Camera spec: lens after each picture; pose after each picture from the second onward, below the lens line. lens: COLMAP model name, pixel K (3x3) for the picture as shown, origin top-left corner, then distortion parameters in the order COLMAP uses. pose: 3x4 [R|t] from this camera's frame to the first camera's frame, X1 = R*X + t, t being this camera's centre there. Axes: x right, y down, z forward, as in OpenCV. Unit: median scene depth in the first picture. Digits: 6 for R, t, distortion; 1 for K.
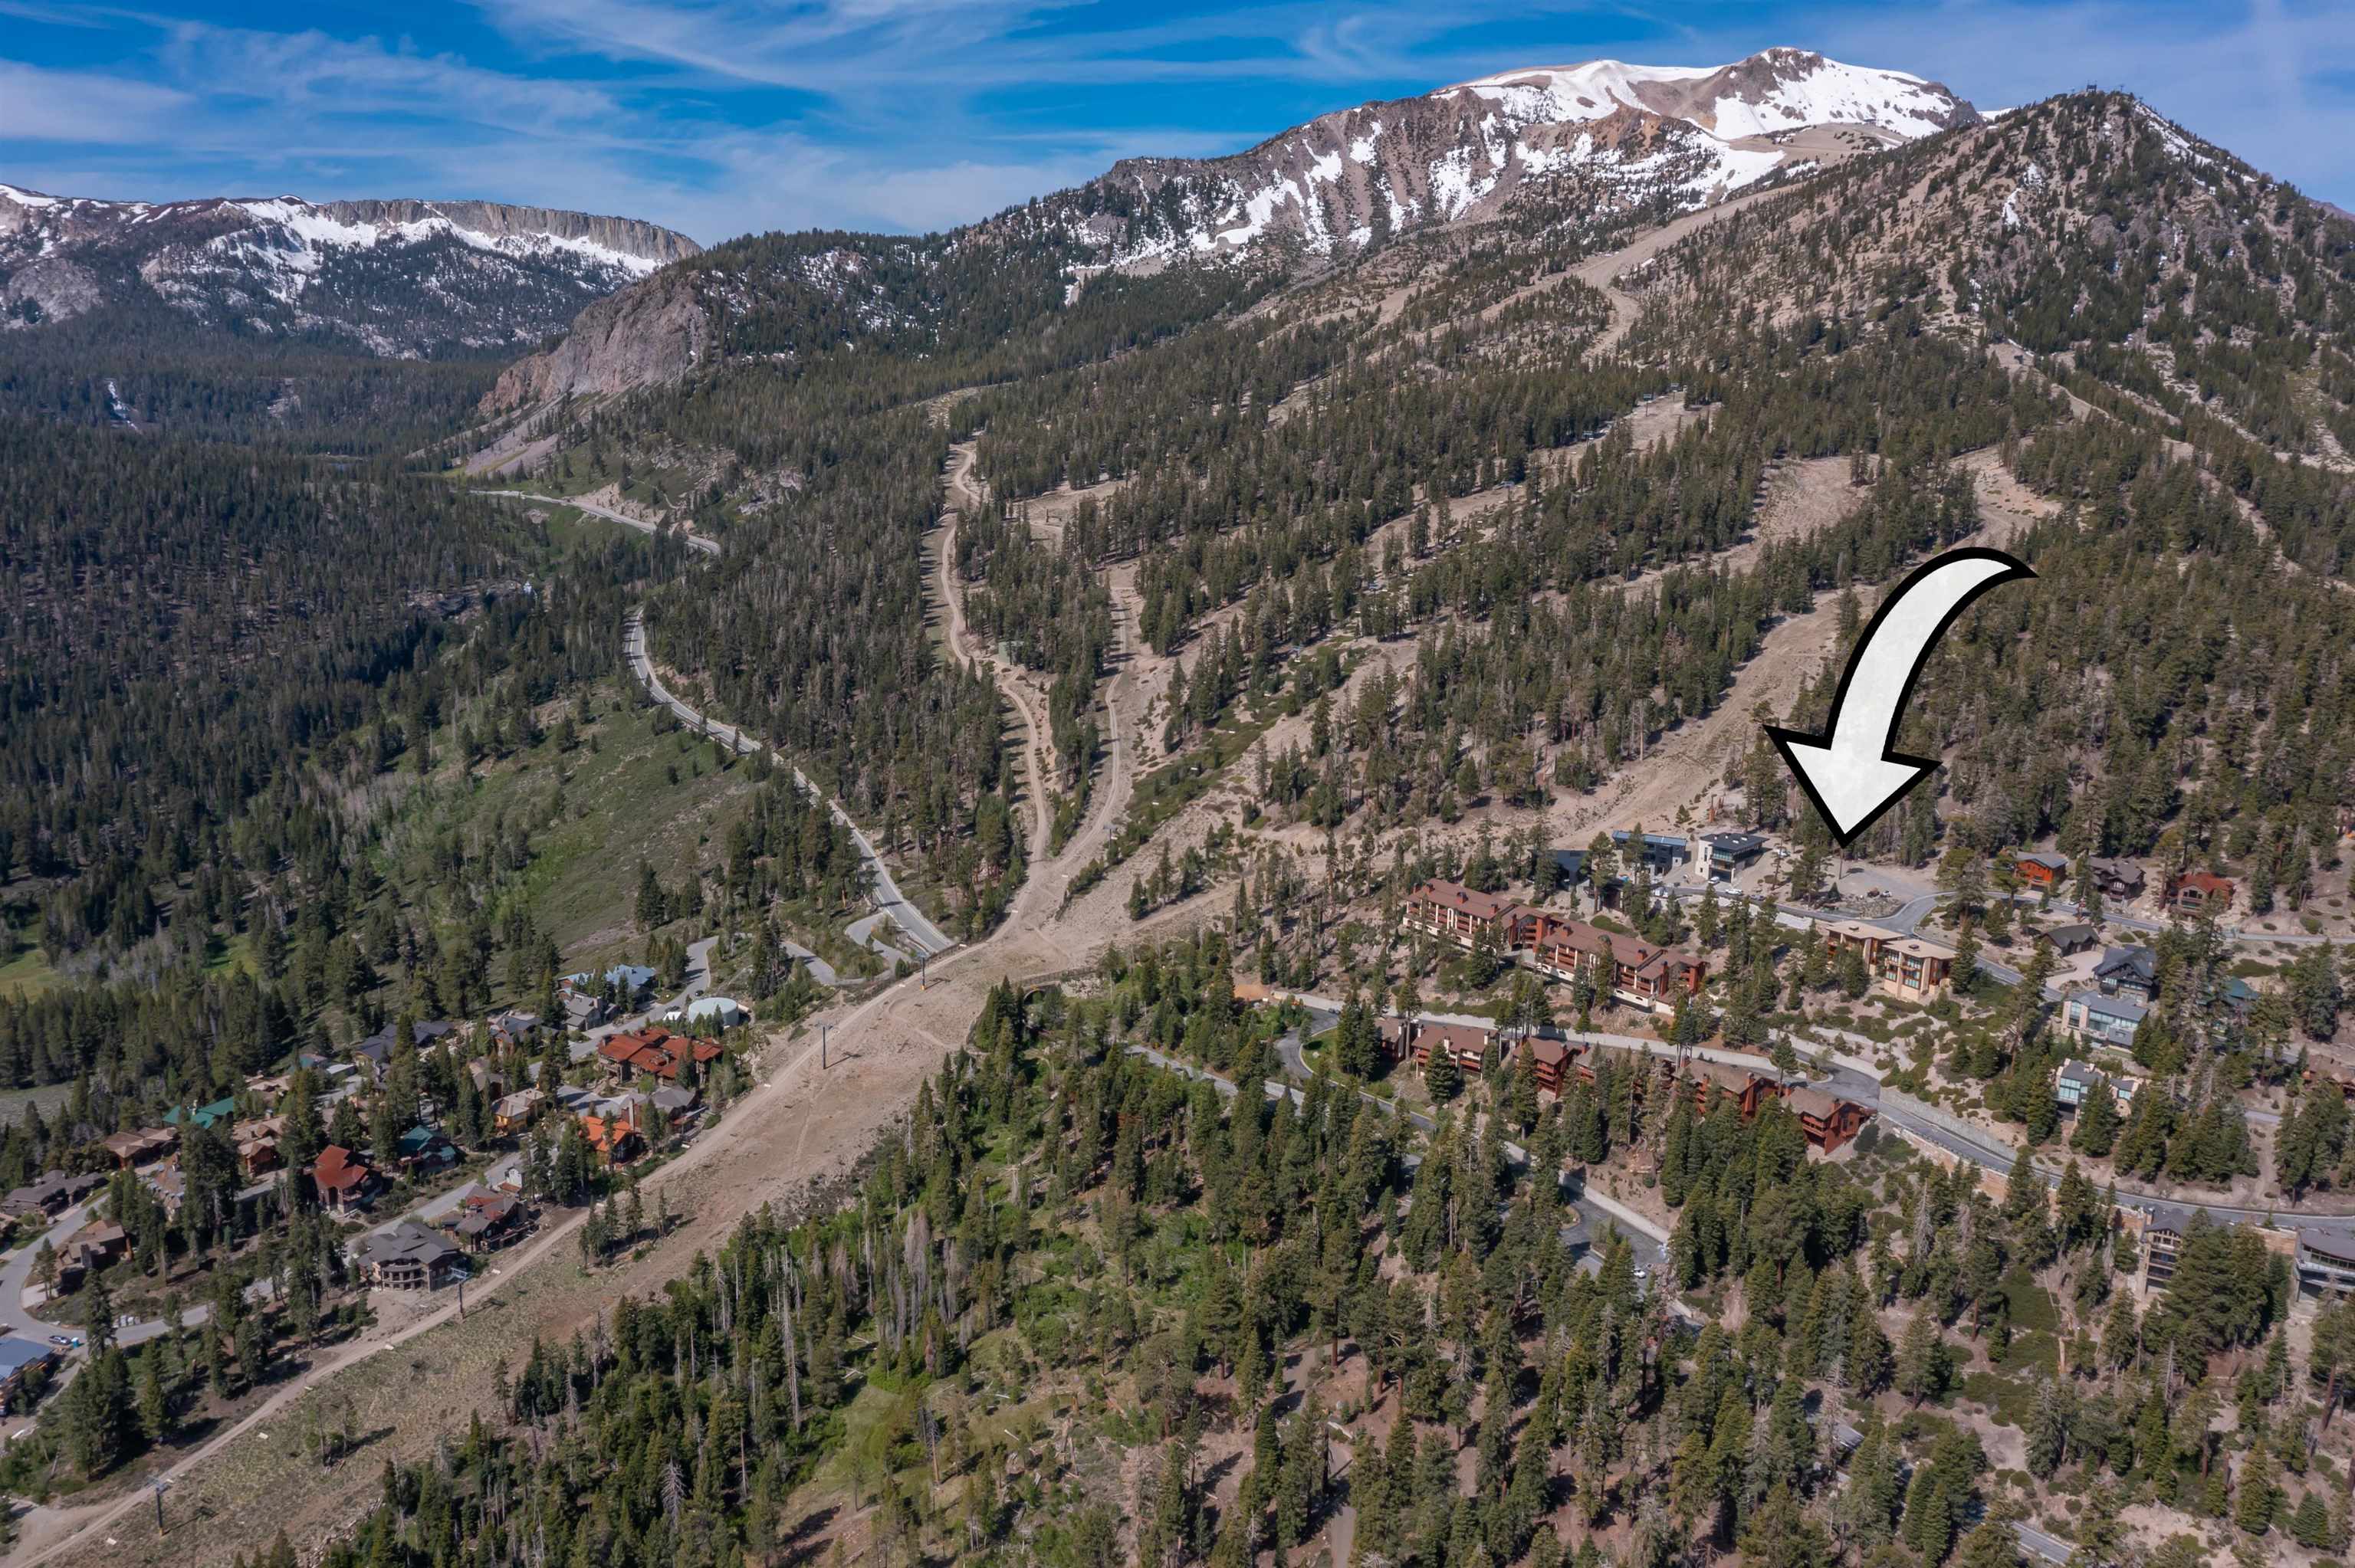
lens RADIAL K [[1882.6, 0, 1185.4], [0, 1882.6, 798.4], [0, 0, 1]] dist [0.019991, 0.004294]
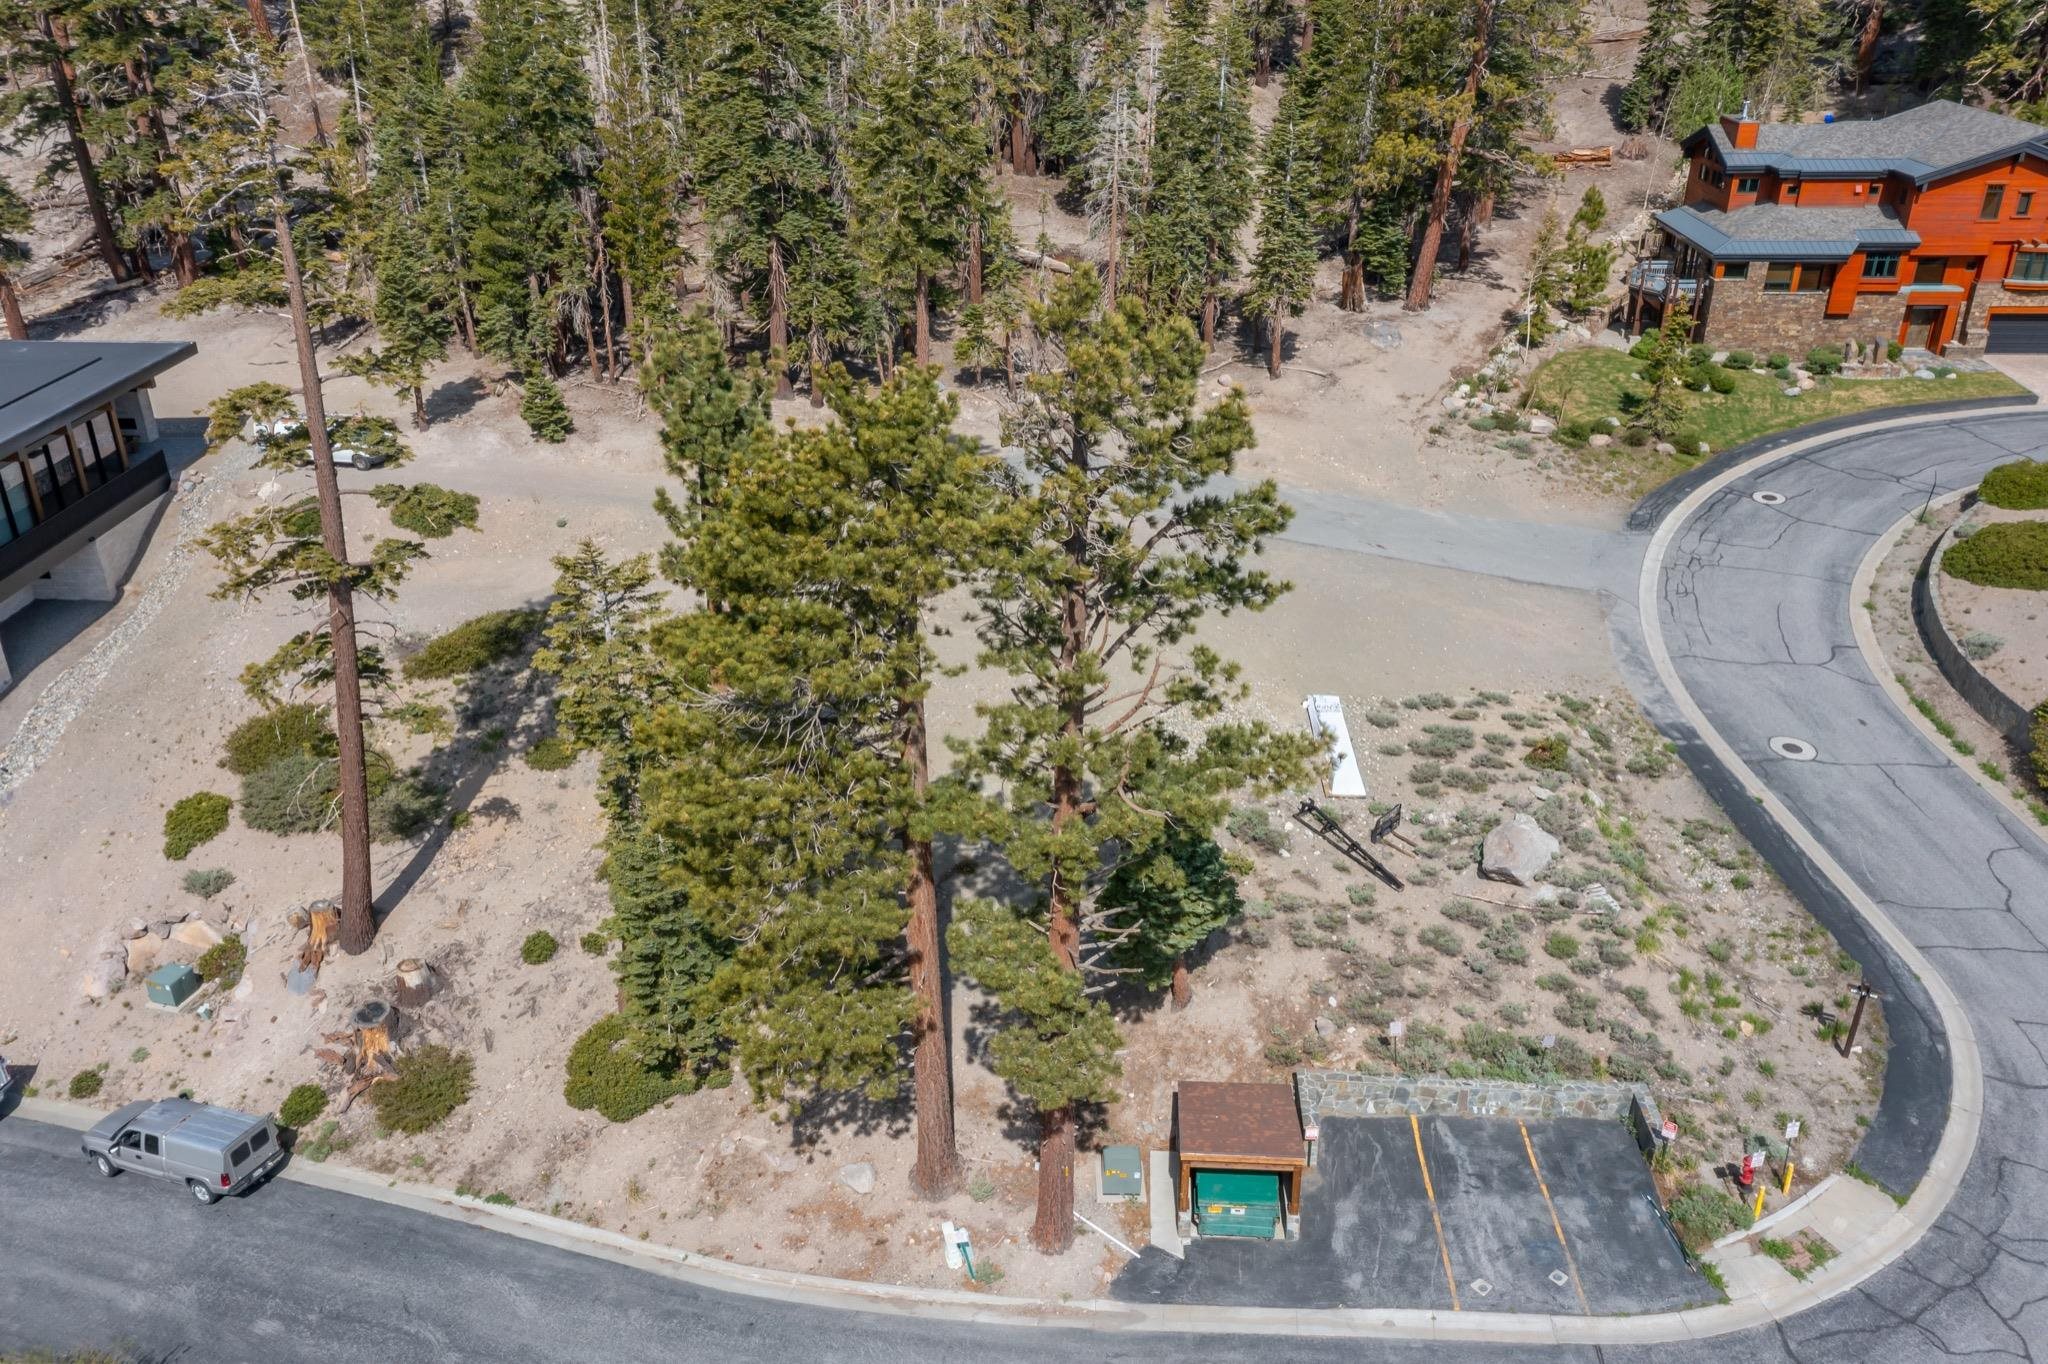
lens RADIAL K [[1637.4, 0, 1027.4], [0, 1637.4, 685.3], [0, 0, 1]] dist [0.019991, 0.004294]
pose [[0.738461, -0.315486, 0.595939, 0.101225], [0.164636, 0.941406, 0.294364, 0.007114], [-0.653888, -0.119263, 0.747132, 0.319998]]
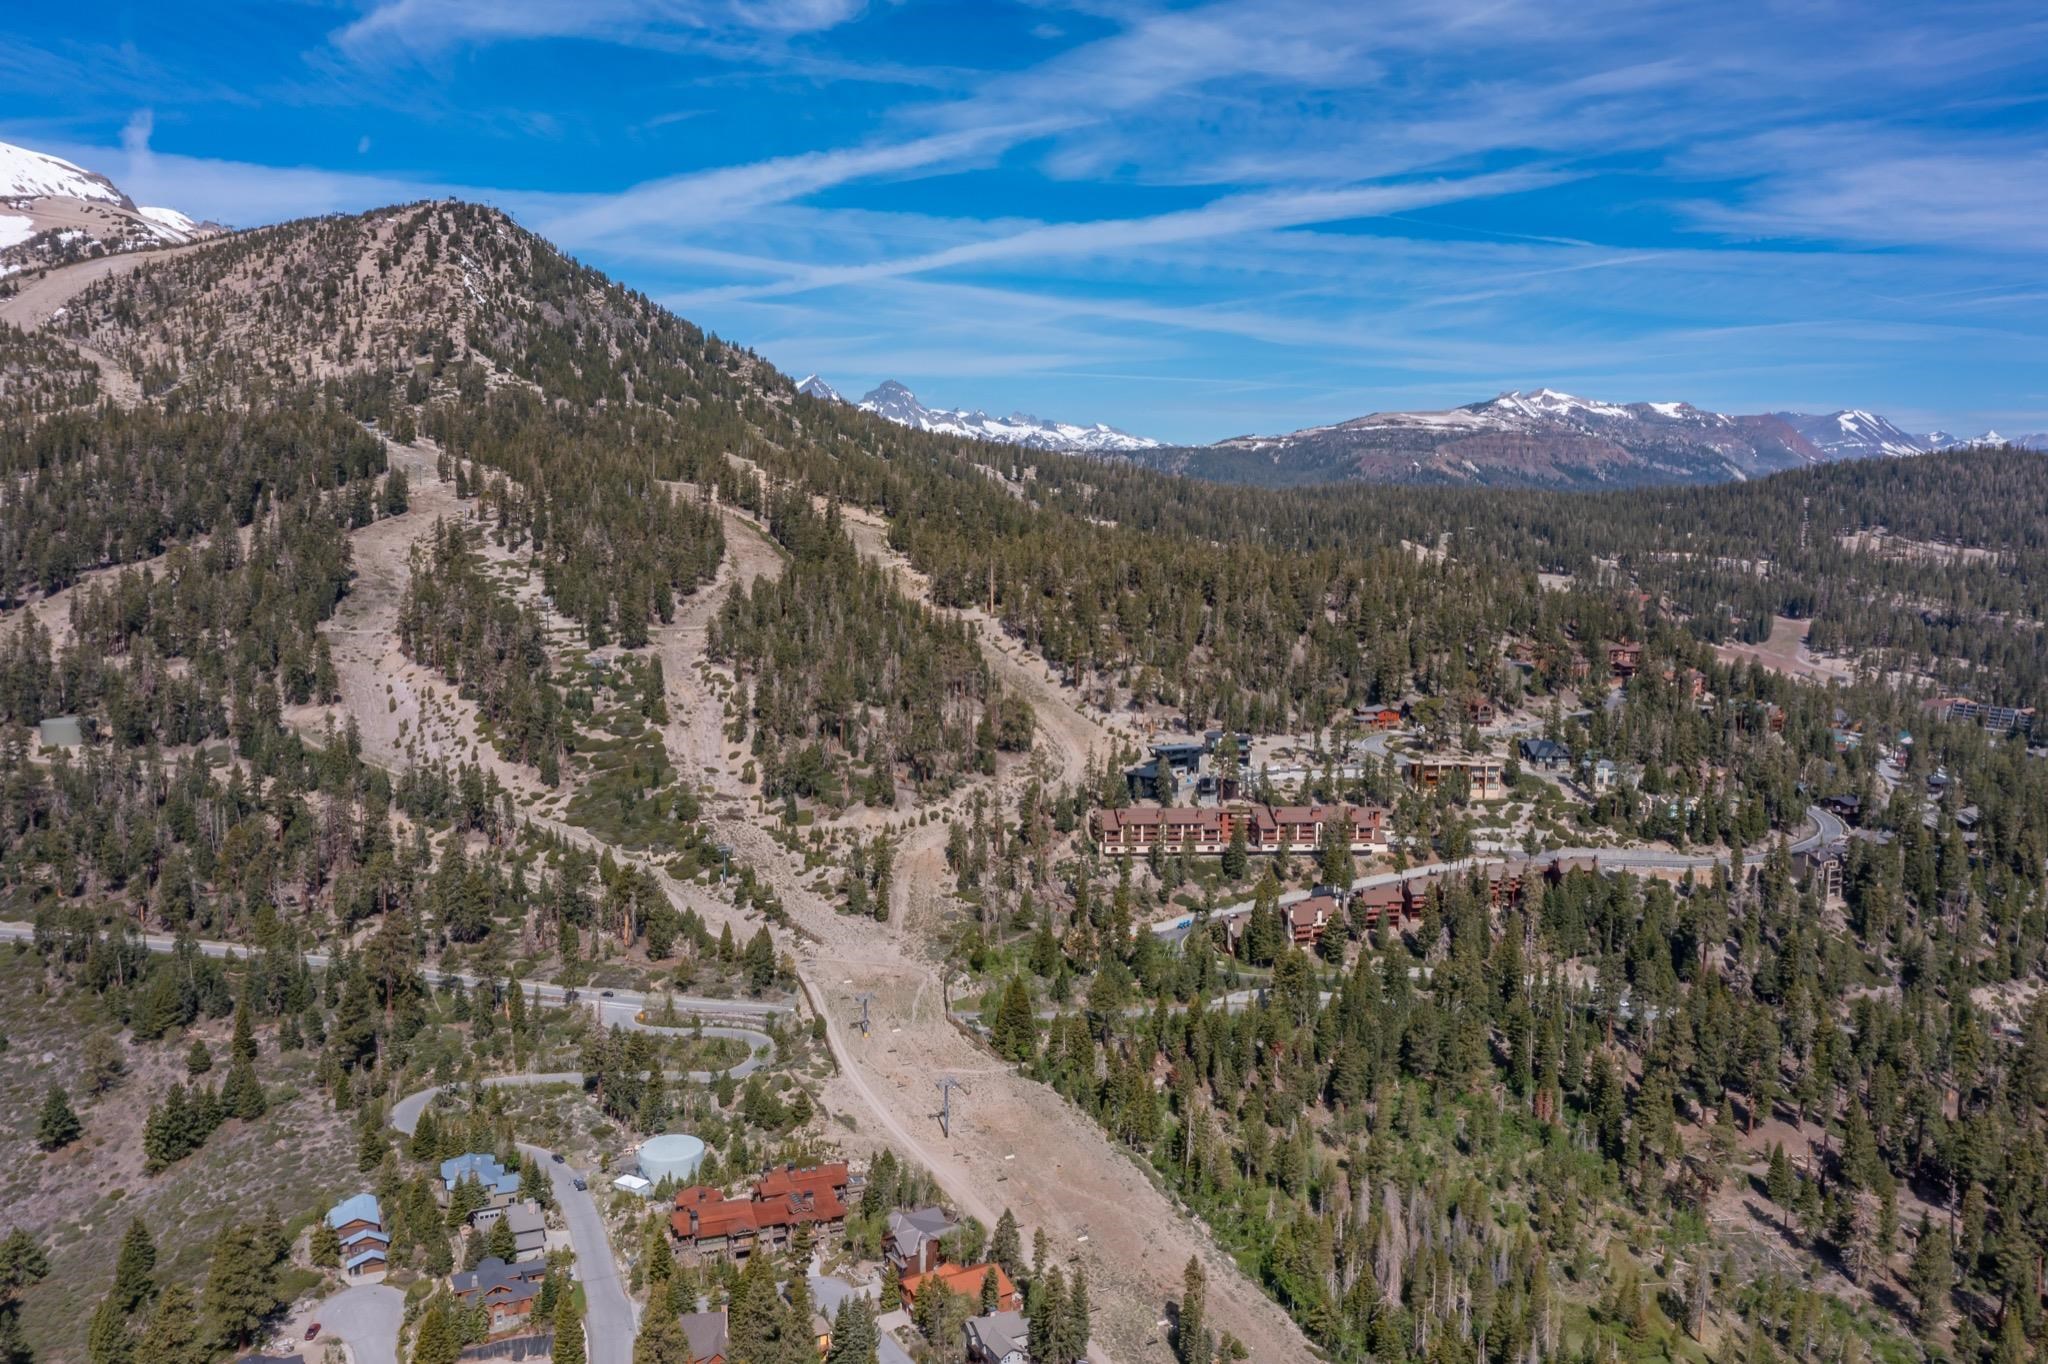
lens RADIAL K [[1637.4, 0, 1041.5], [0, 1637.4, 666.0], [0, 0, 1]] dist [0.019991, 0.004294]
pose [[0.524534, -0.106173, 0.844743, -0.255337], [0.187684, 0.982205, 0.006910, -0.019914], [-0.830445, 0.154920, 0.535127, 0.181594]]
